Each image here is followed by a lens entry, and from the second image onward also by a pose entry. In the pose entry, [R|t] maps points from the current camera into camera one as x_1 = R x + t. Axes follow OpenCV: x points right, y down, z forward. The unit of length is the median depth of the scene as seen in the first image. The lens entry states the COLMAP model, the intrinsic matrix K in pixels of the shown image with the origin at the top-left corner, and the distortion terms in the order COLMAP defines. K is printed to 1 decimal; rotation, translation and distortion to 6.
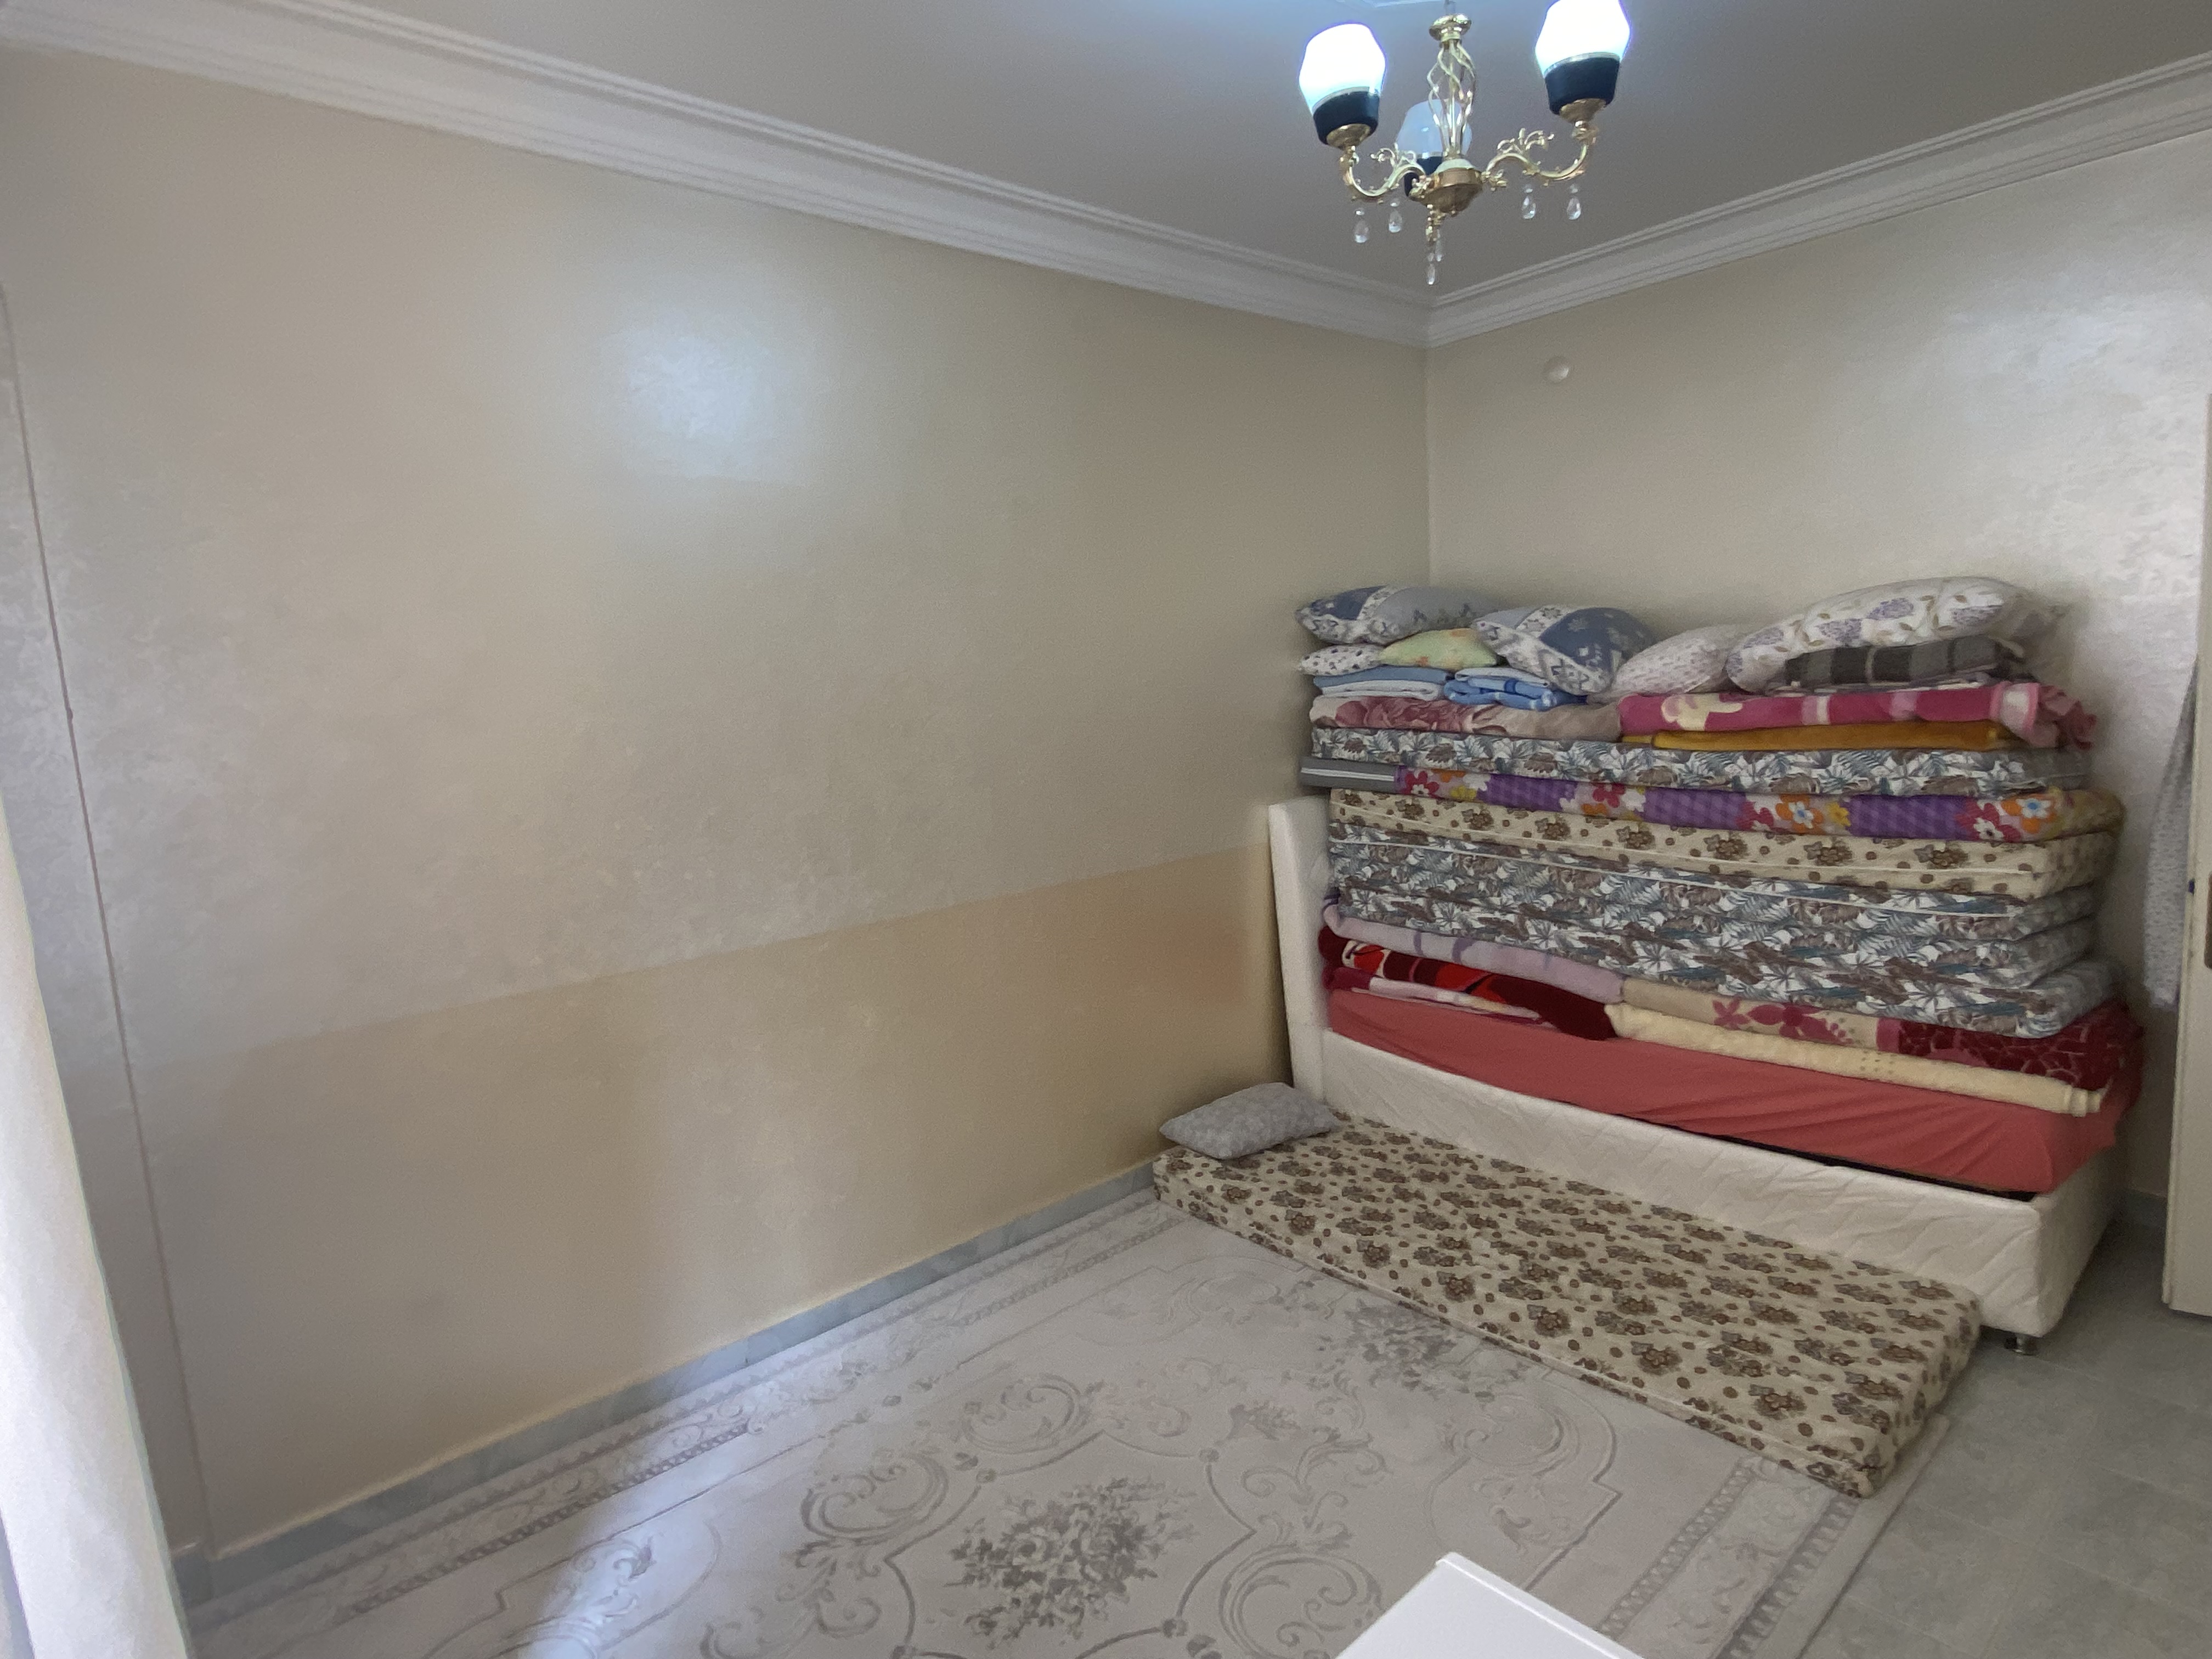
lens RADIAL K [[1210.3, 0, 1106.0], [0, 1210.3, 829.5], [0, 0, 1]] dist [0.064686, -0.051666]
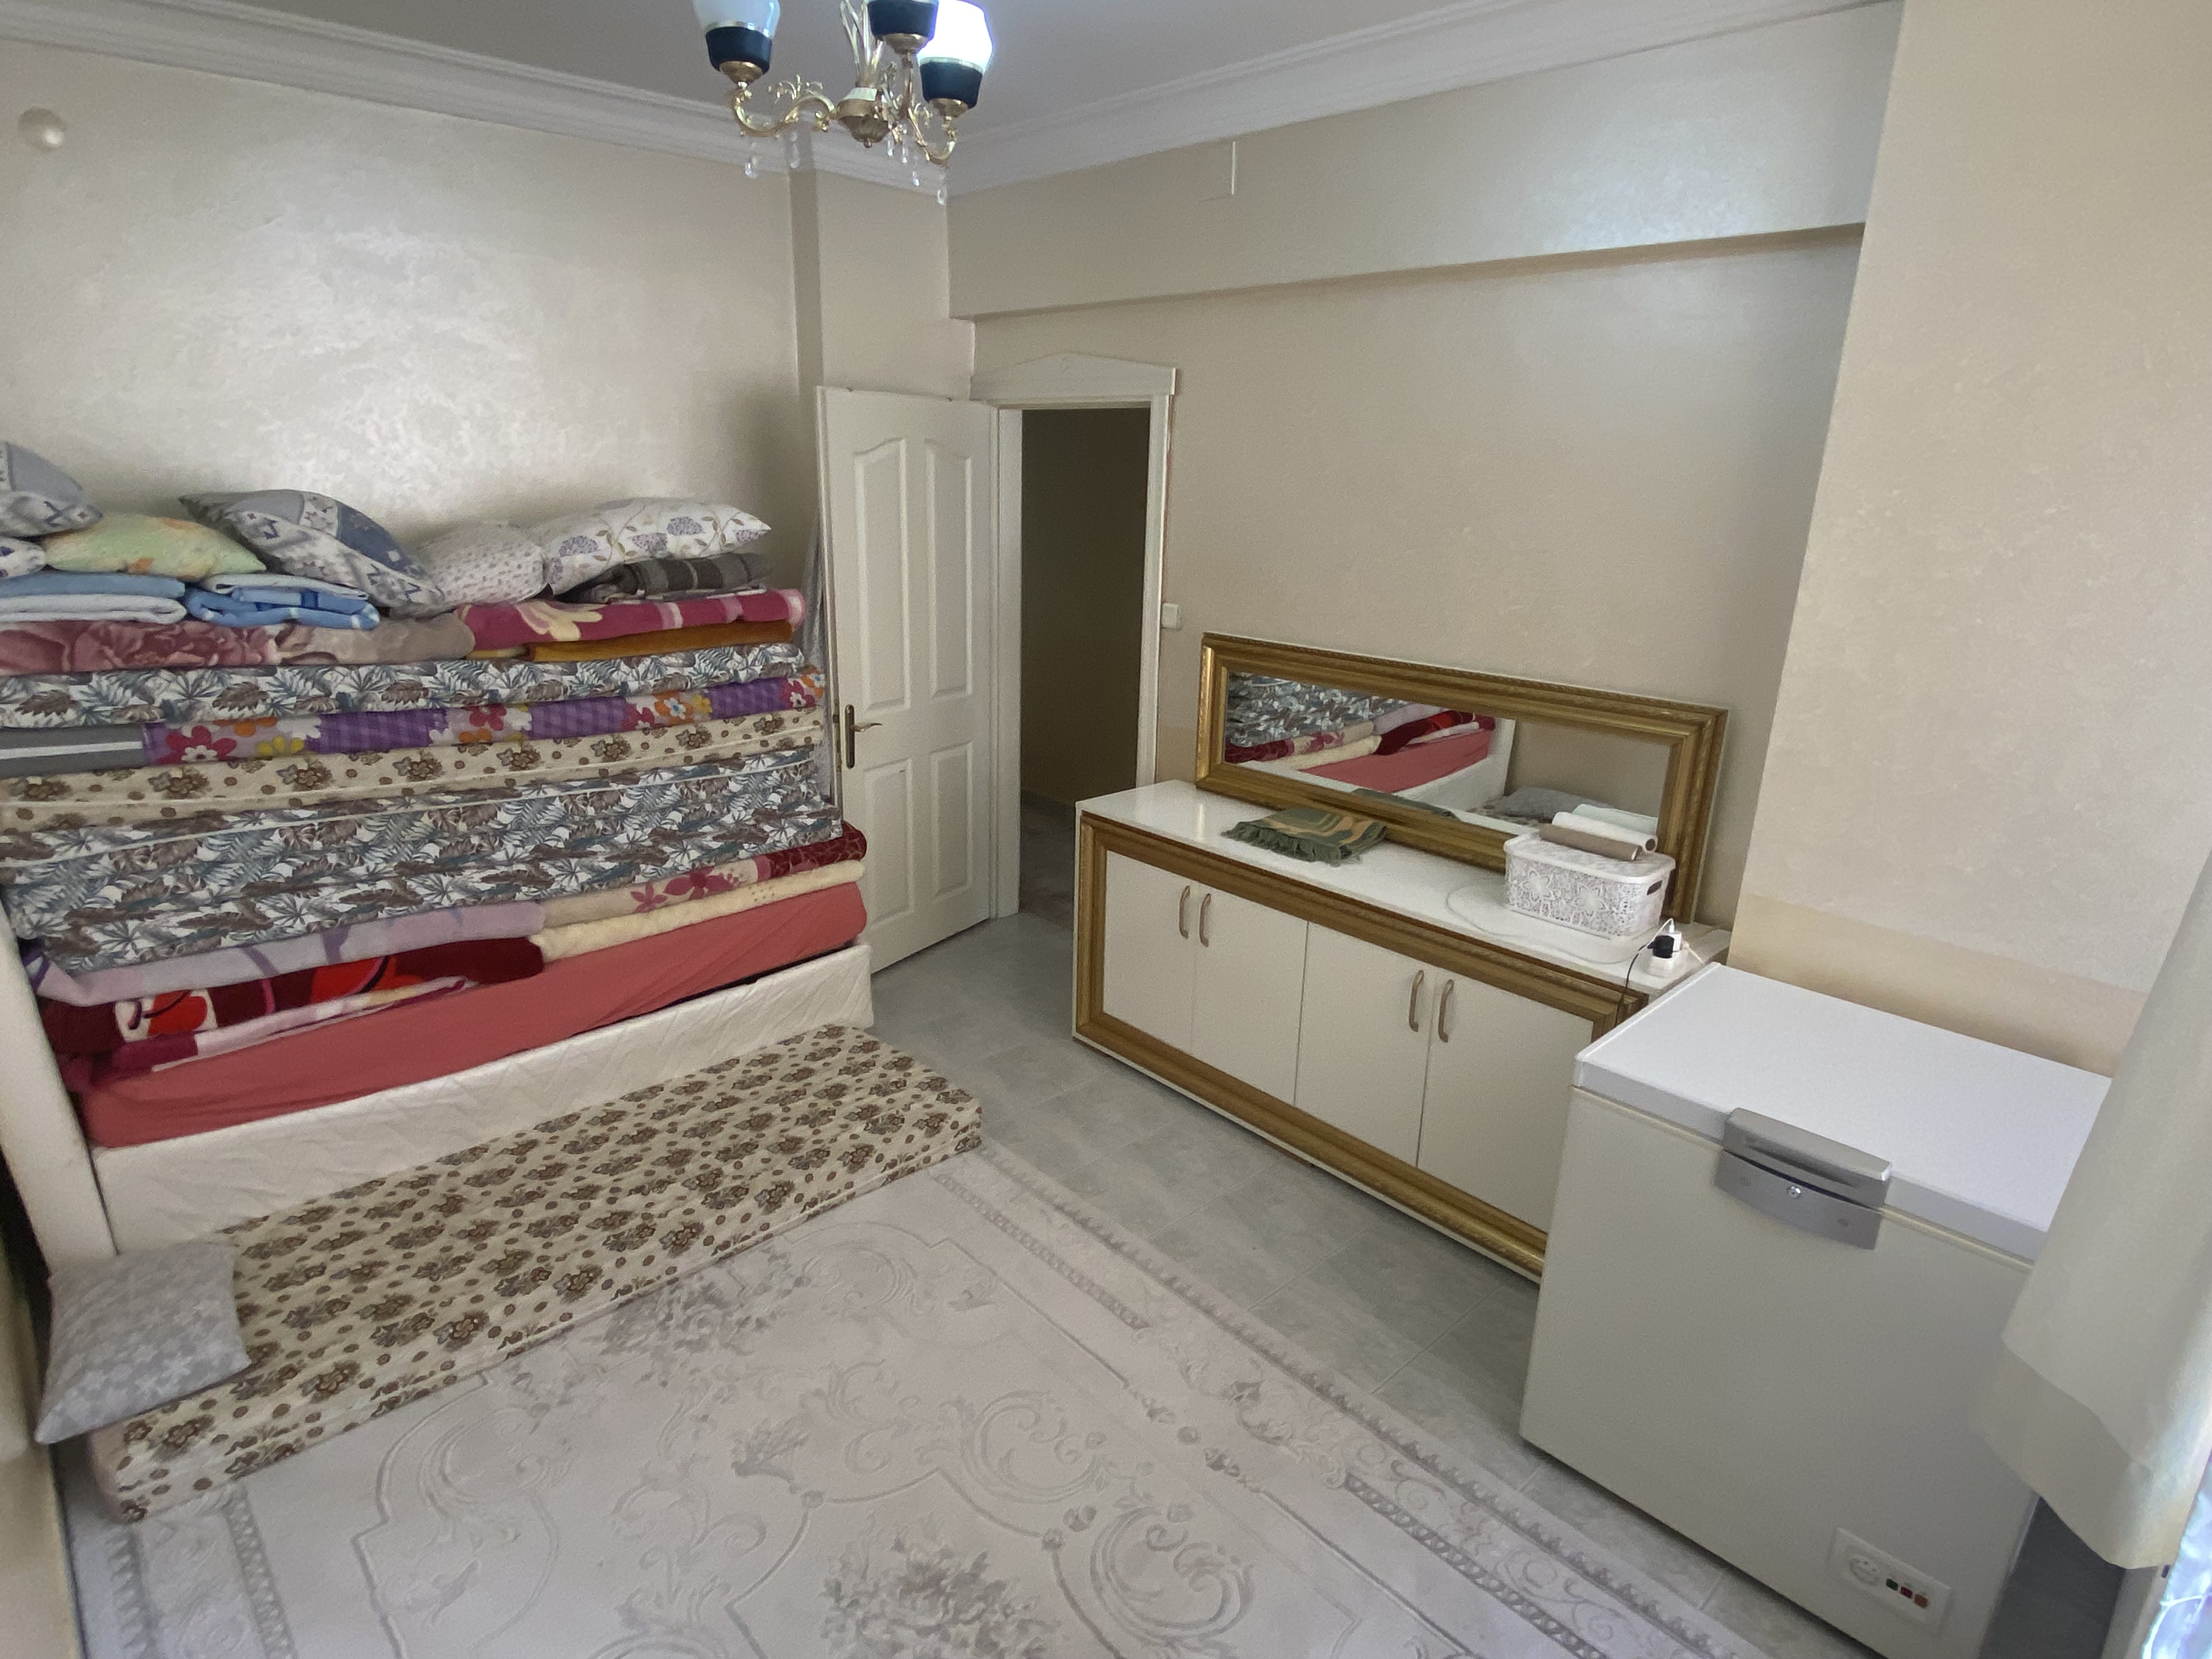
lens RADIAL K [[1210.3, 0, 1106.0], [0, 1210.3, 829.5], [0, 0, 1]] dist [0.064686, -0.051666]
pose [[-0.039936, -0.235930, 0.970949, -0.523639], [0.103738, 0.965494, 0.238871, -0.120366], [-0.993803, 0.110264, -0.014084, 0.569196]]
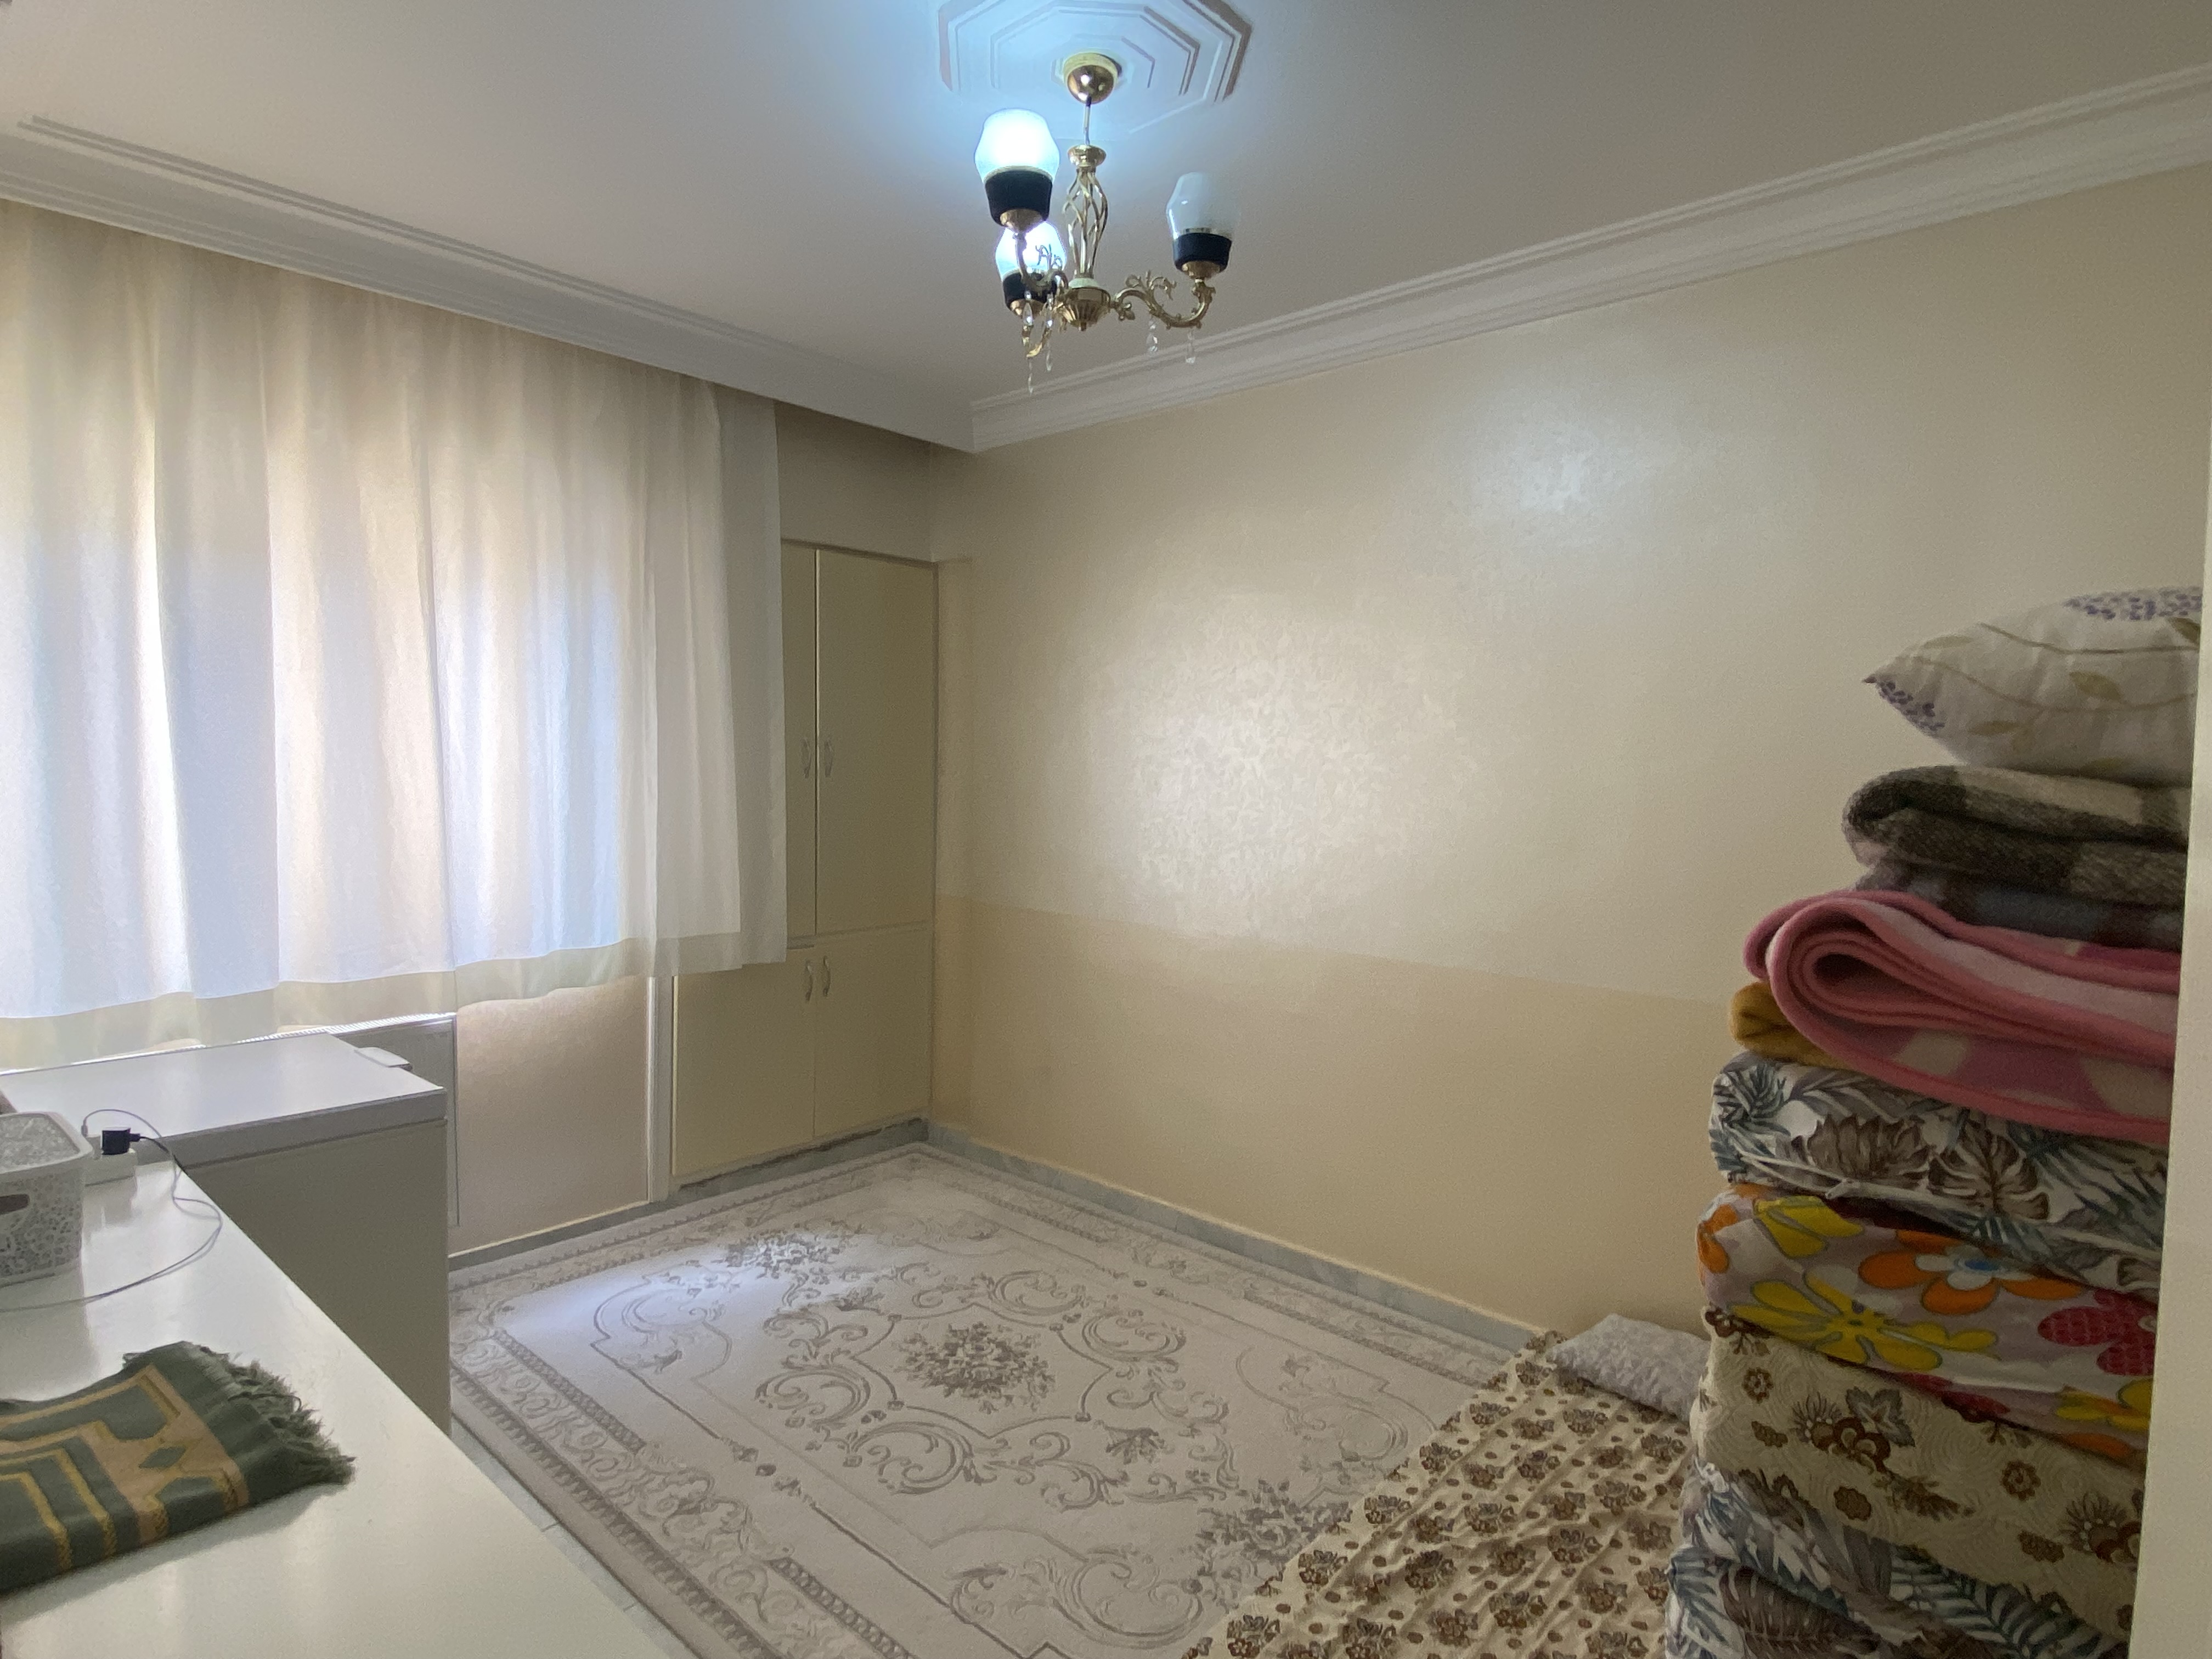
lens RADIAL K [[1210.3, 0, 1106.0], [0, 1210.3, 829.5], [0, 0, 1]] dist [0.064686, -0.051666]
pose [[0.118837, 0.115222, -0.986206, 0.886598], [-0.152600, 0.983563, 0.096525, -0.114206], [0.981117, 0.139024, 0.134467, 0.602337]]
